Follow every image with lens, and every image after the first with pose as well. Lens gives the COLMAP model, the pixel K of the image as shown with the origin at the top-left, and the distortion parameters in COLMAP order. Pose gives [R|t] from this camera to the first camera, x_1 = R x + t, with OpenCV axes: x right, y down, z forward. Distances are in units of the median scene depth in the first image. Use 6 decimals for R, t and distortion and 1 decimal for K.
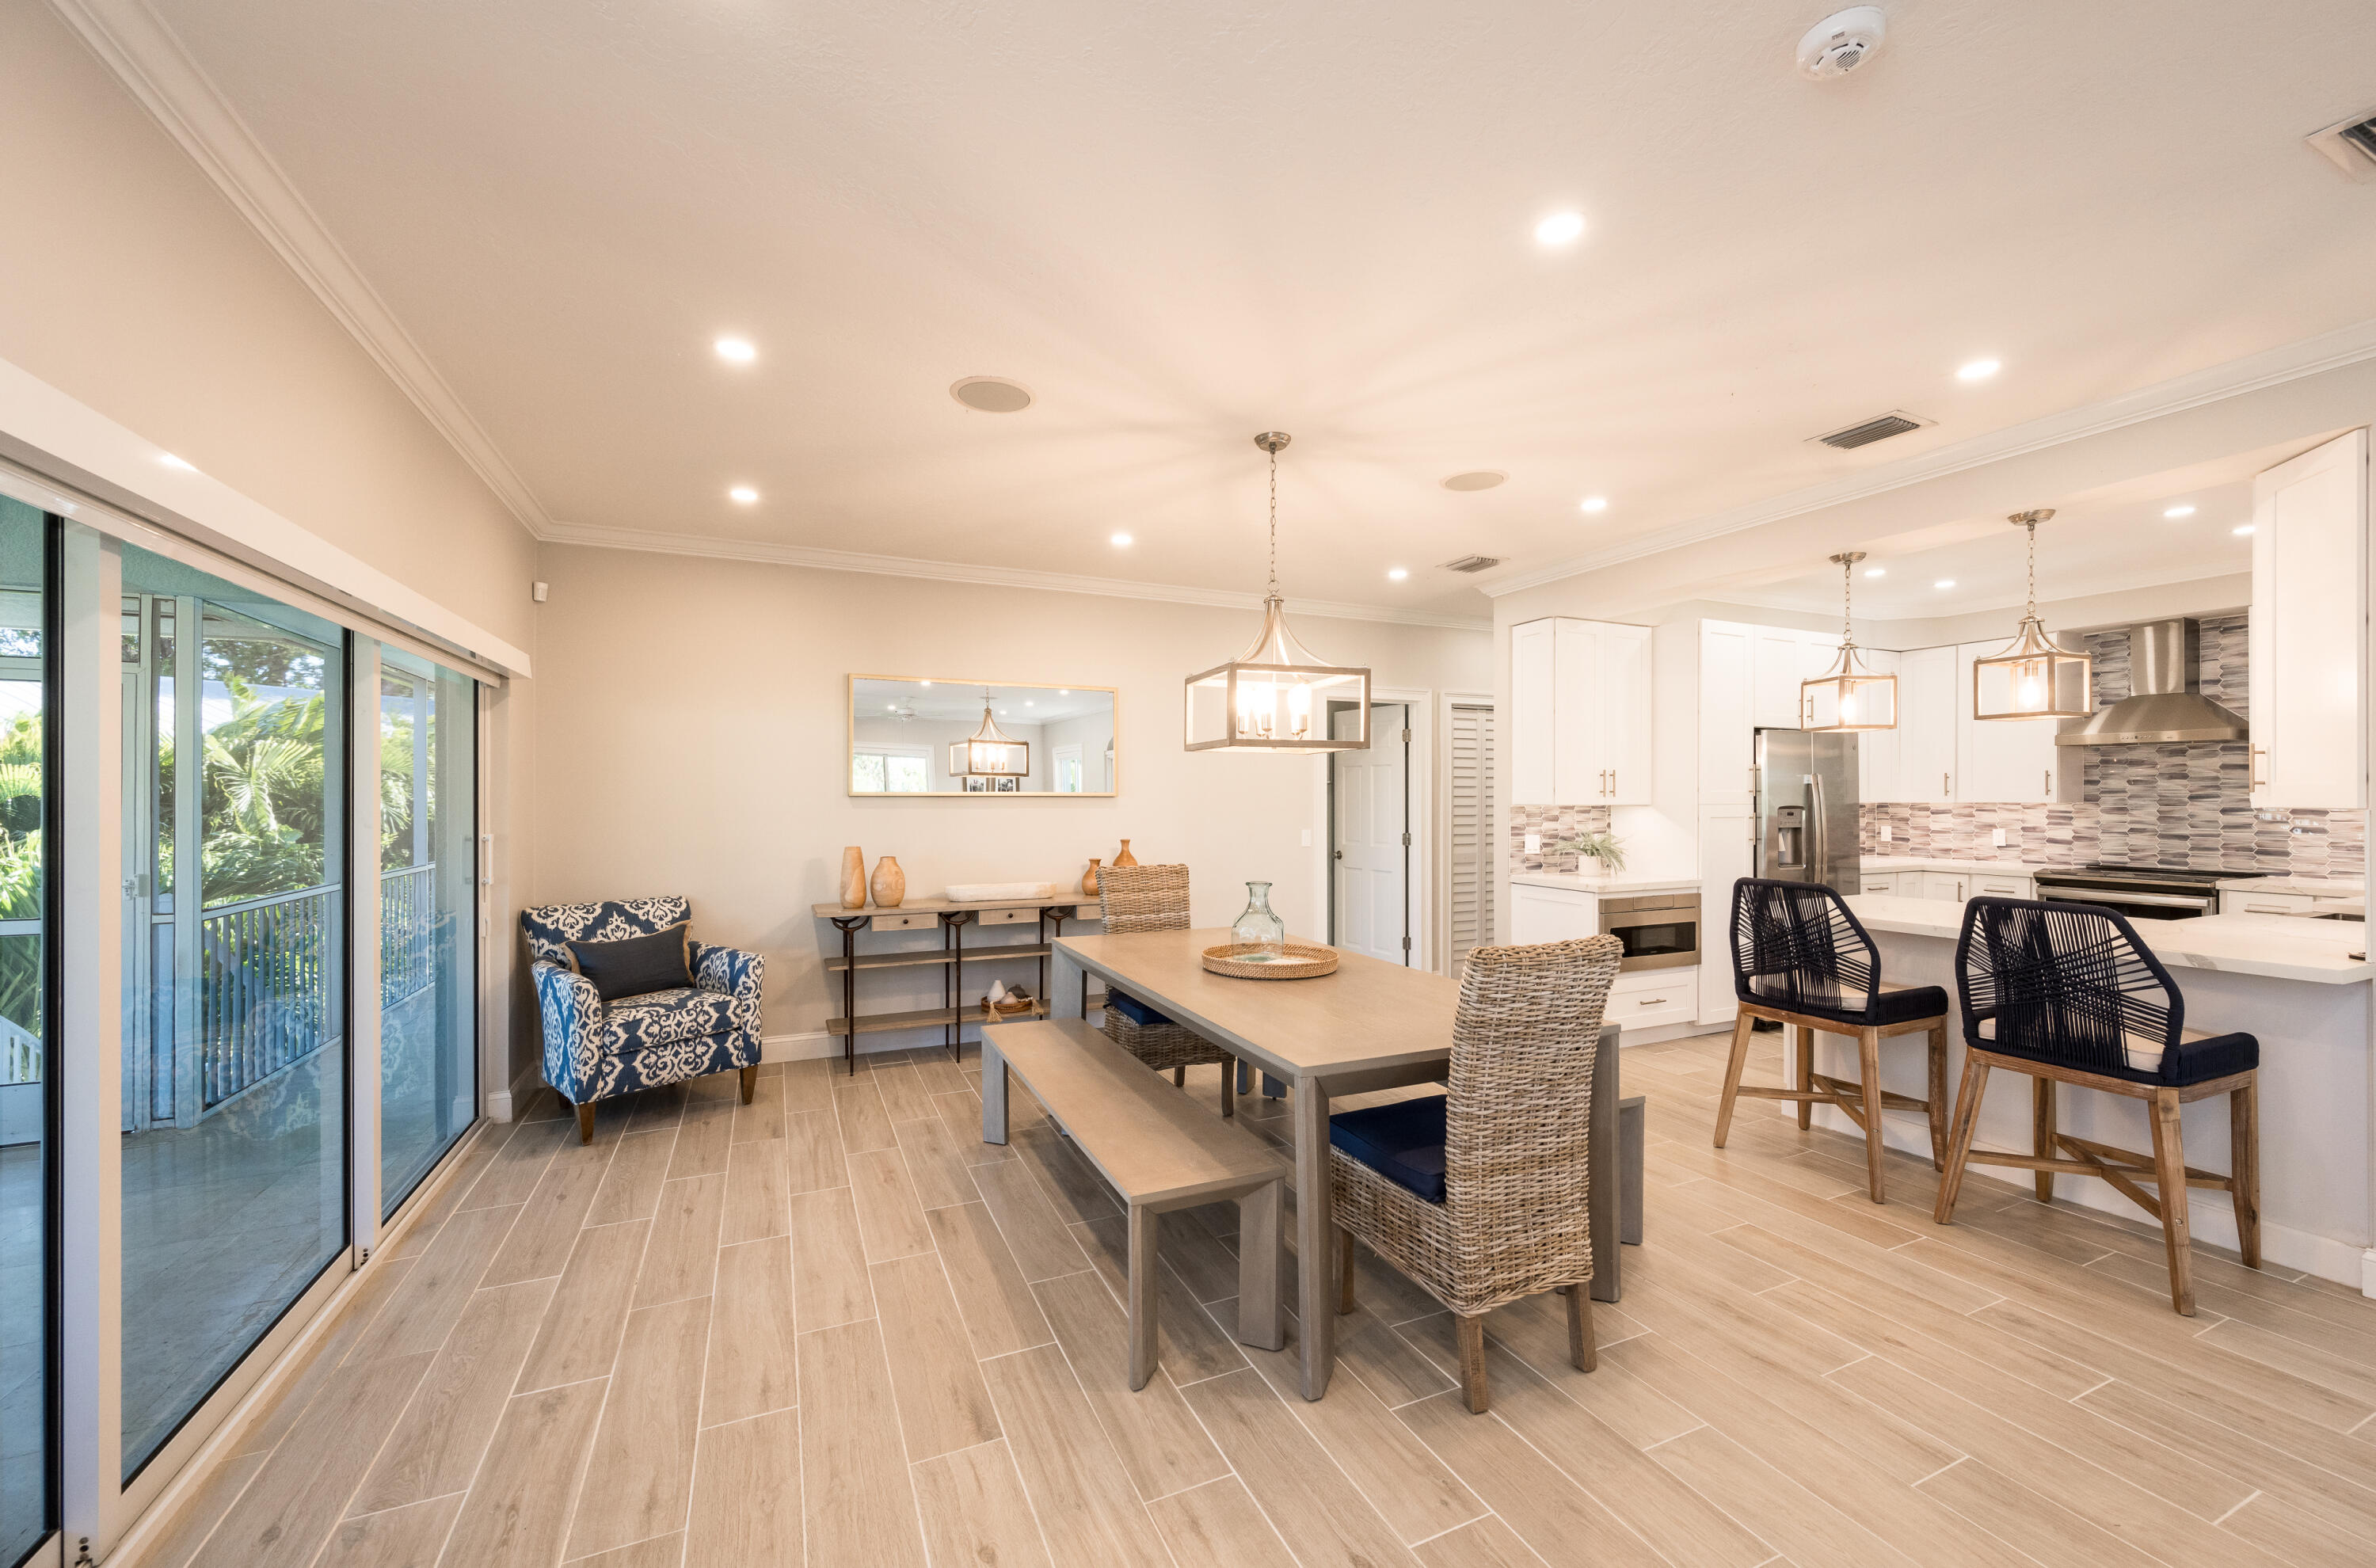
lens RADIAL K [[933.7, 0, 1188.7], [0, 933.7, 793.9], [0, 0, 1]] dist [-0.001205, -0.000003]
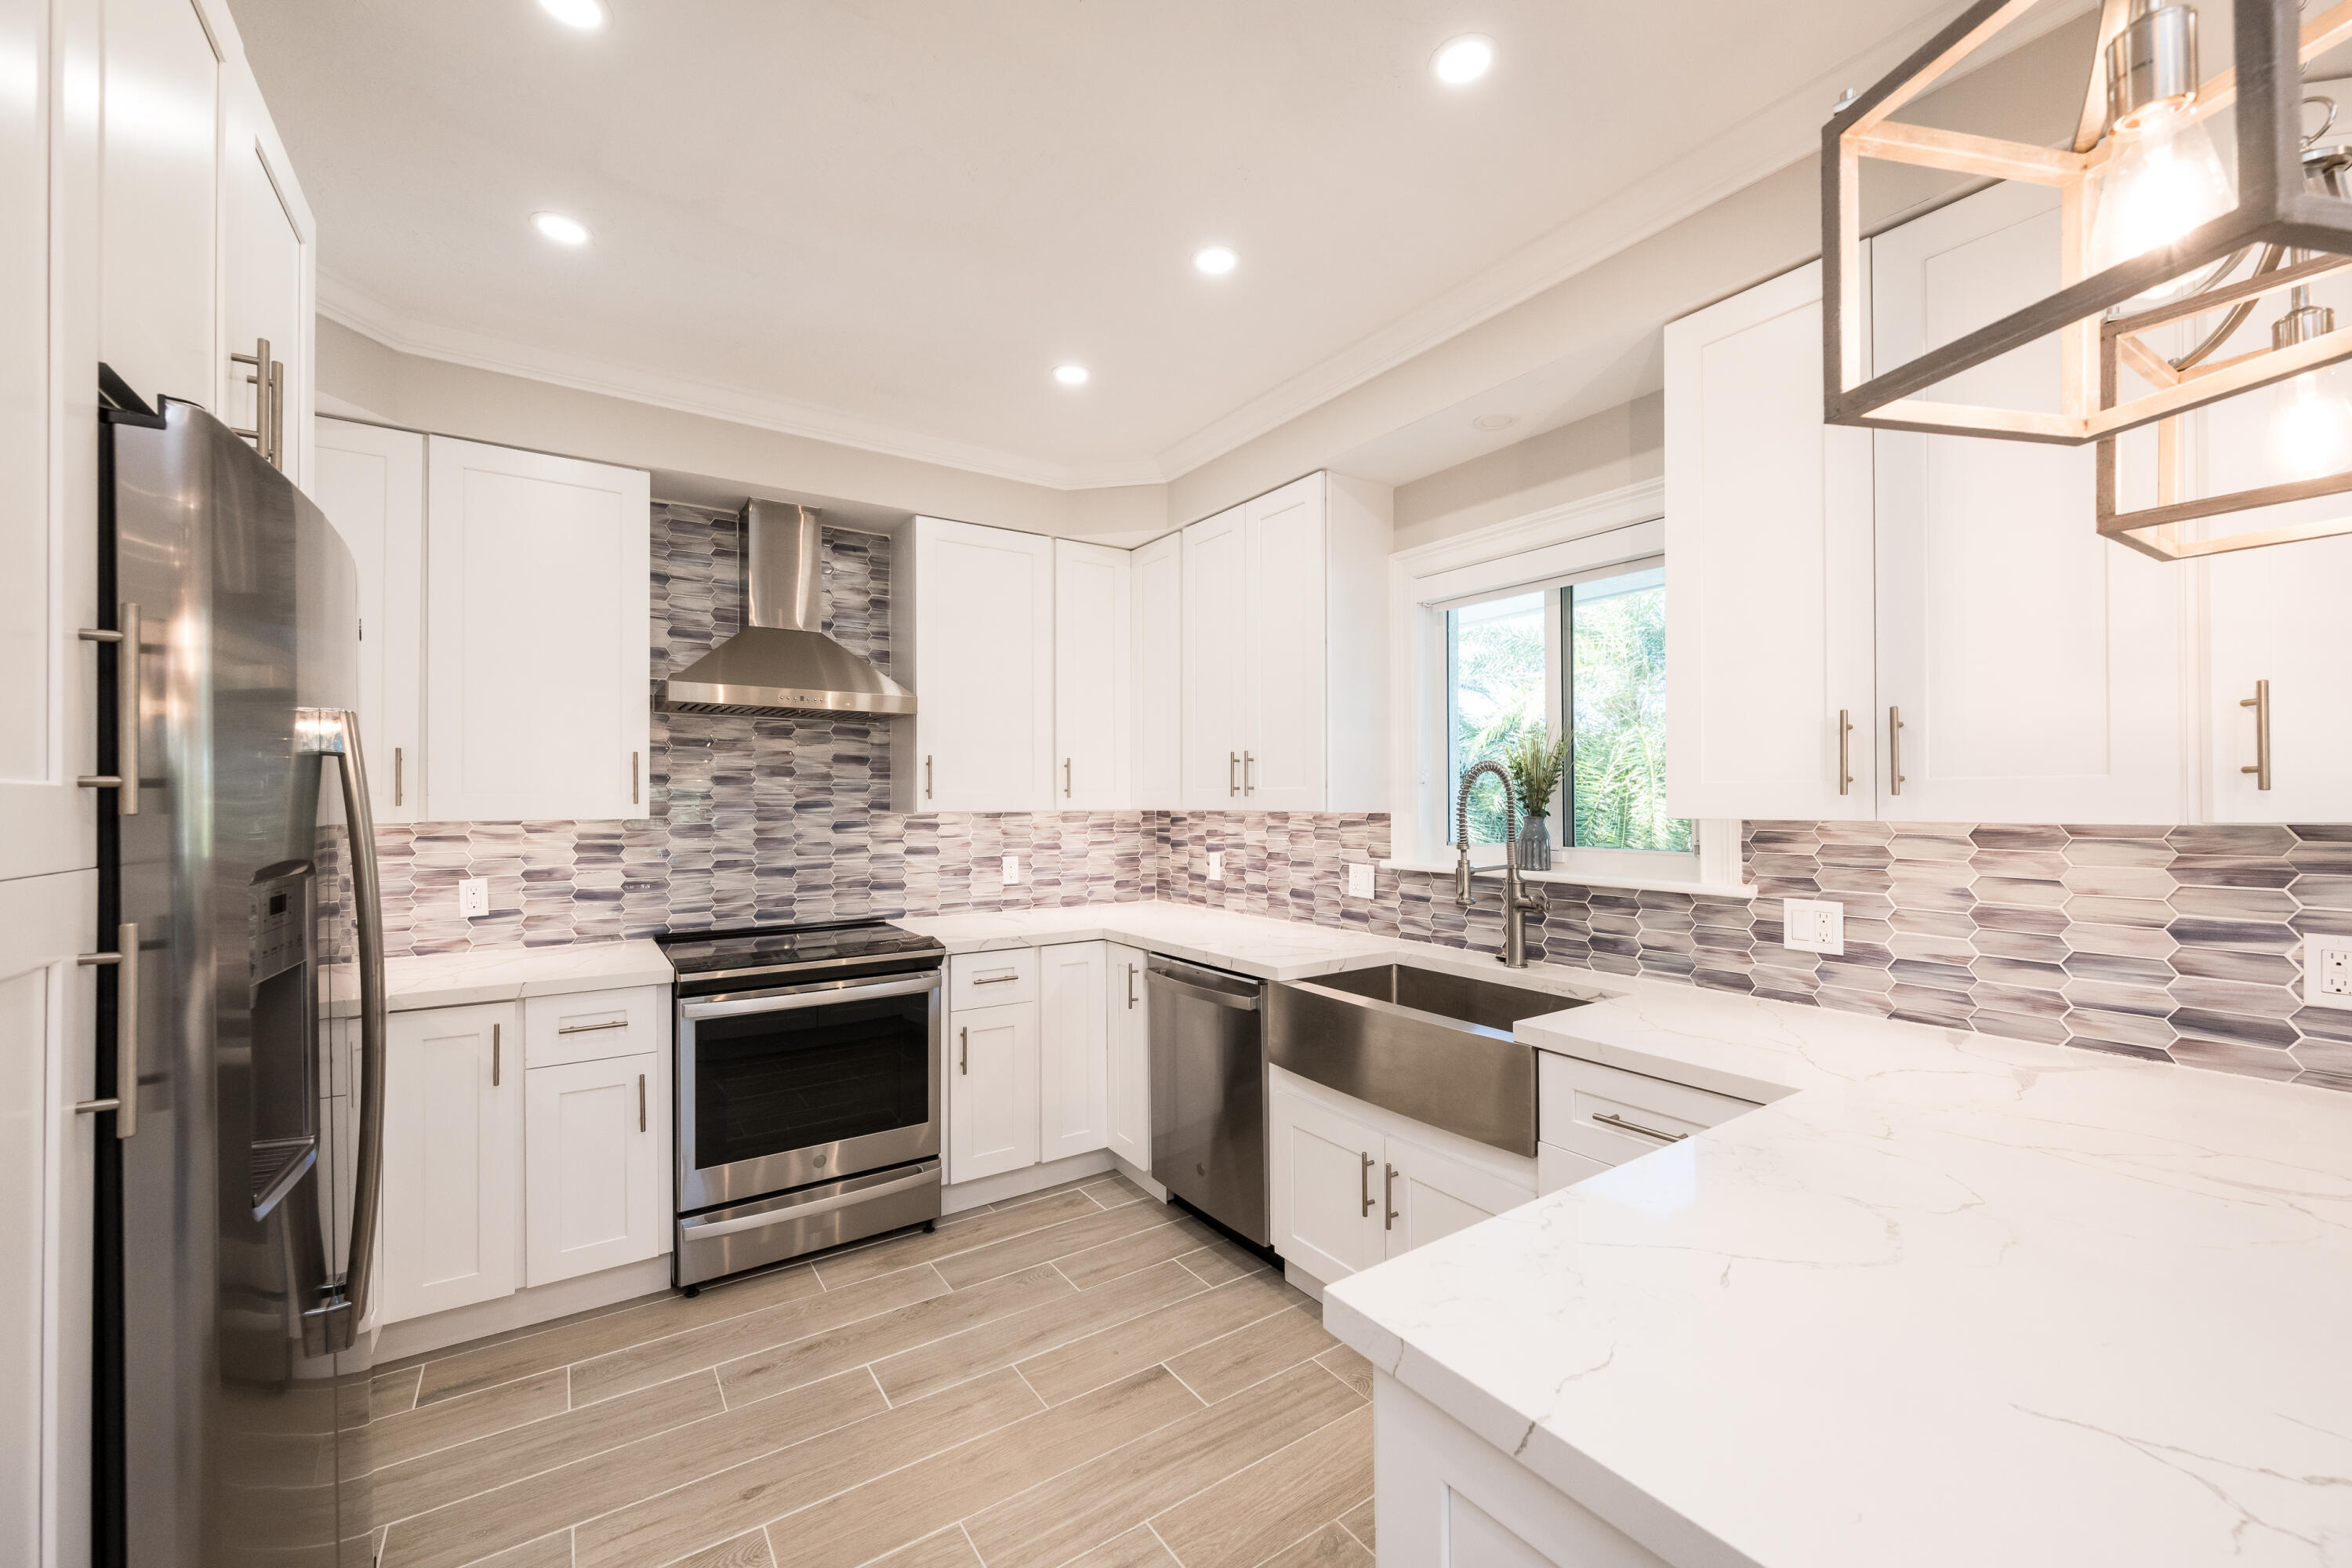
lens RADIAL K [[923.8, 0, 1179.6], [0, 923.8, 790.8], [0, 0, 1]] dist [-0.000371, 0.000093]
pose [[-0.172775, 0.011576, 0.984893, 0.505320], [0.002838, 0.999933, -0.011255, 0.001344], [-0.984957, 0.000851, -0.172796, 1.012029]]
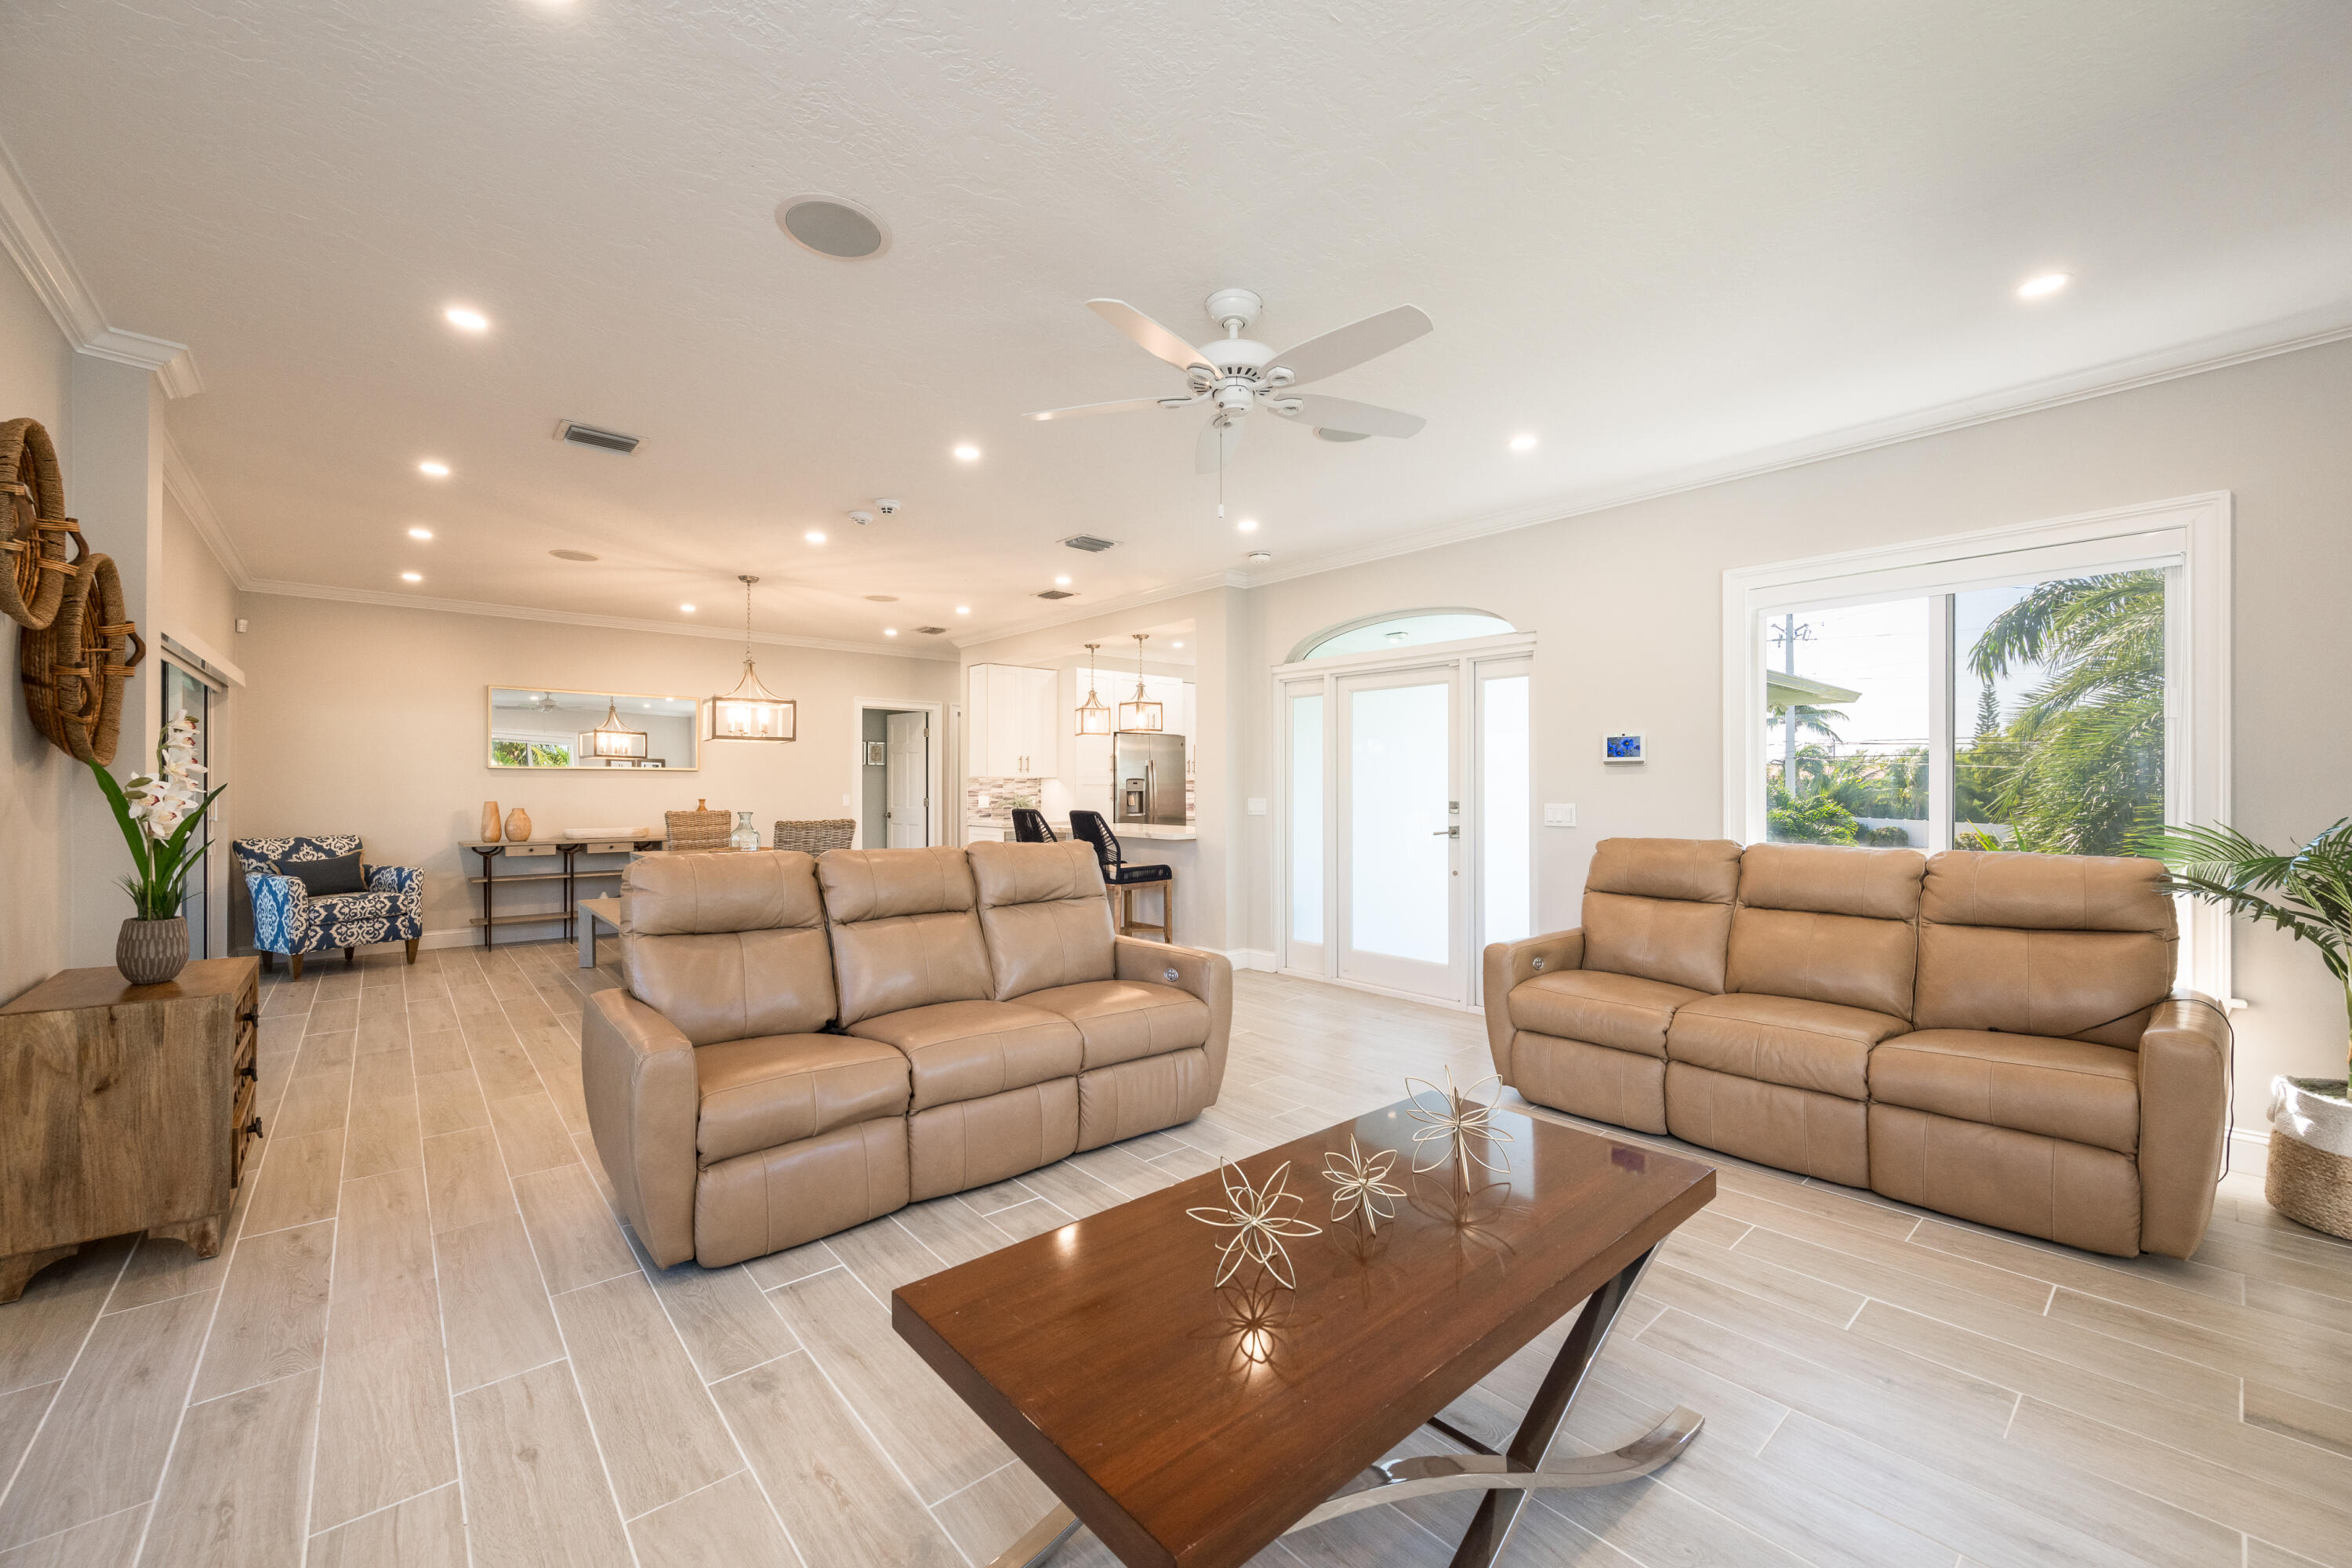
lens RADIAL K [[923.8, 0, 1170.9], [0, 923.8, 781.9], [0, 0, 1]] dist [-0.000371, 0.000093]
pose [[0.959122, 0.001907, 0.282987, 0.277604], [-0.001380, 0.999997, -0.002060, 0.027385], [-0.282990, 0.001586, 0.959122, -0.758995]]
